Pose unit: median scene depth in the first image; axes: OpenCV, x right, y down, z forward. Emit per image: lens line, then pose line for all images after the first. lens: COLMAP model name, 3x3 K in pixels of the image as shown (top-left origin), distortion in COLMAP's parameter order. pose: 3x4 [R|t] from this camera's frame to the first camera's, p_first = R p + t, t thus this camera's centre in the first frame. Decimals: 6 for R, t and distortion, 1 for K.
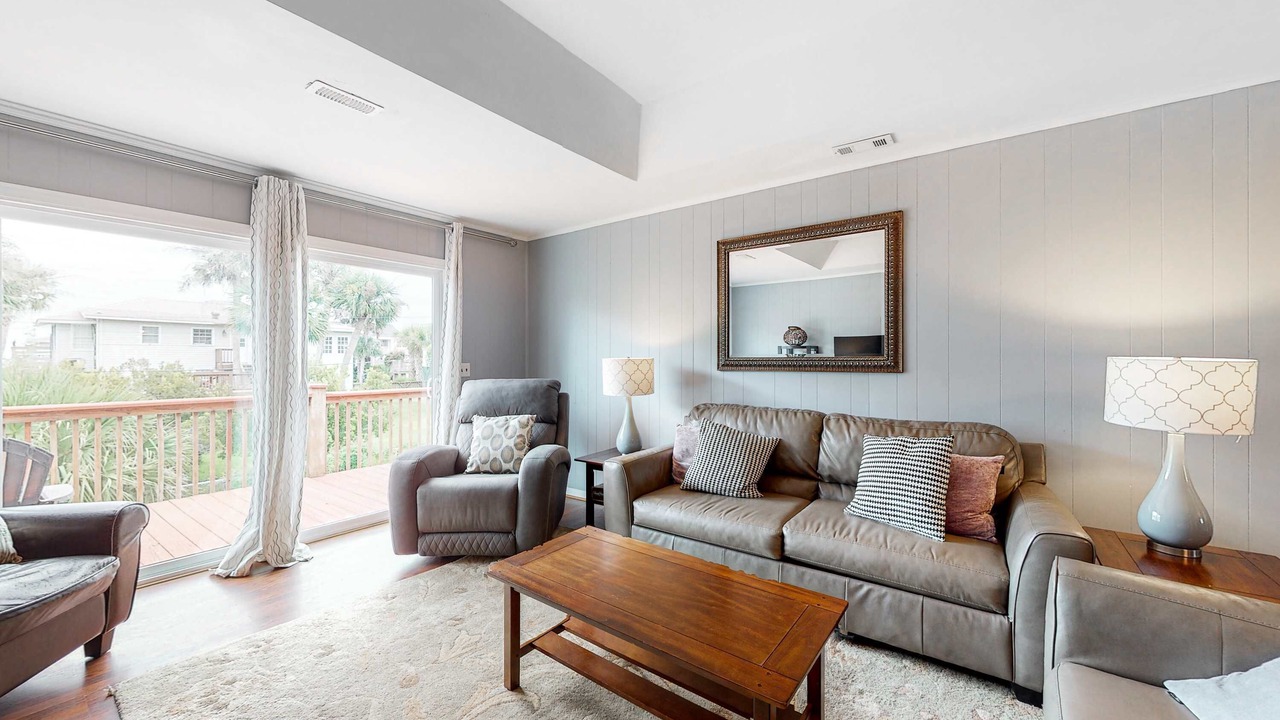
lens RADIAL K [[486.0, 0, 638.6], [0, 486.0, 357.1], [0, 0, 1]] dist [0.000528, -0.000125]
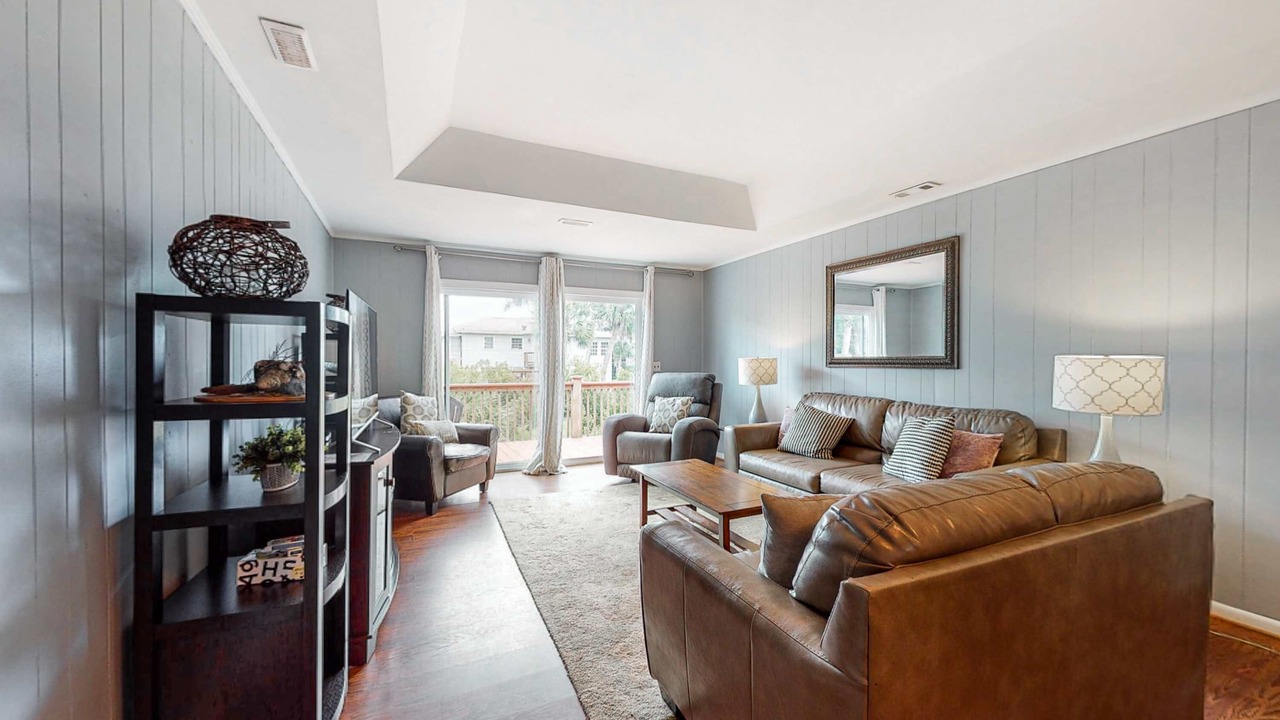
lens RADIAL K [[518.2, 0, 632.4], [0, 518.2, 361.9], [0, 0, 1]] dist [-0.000178, 0.000201]
pose [[0.872334, 0.000421, -0.488910, 0.412499], [0.003053, 0.999975, 0.006308, 0.003519], [0.488900, -0.006996, 0.872312, -0.469969]]
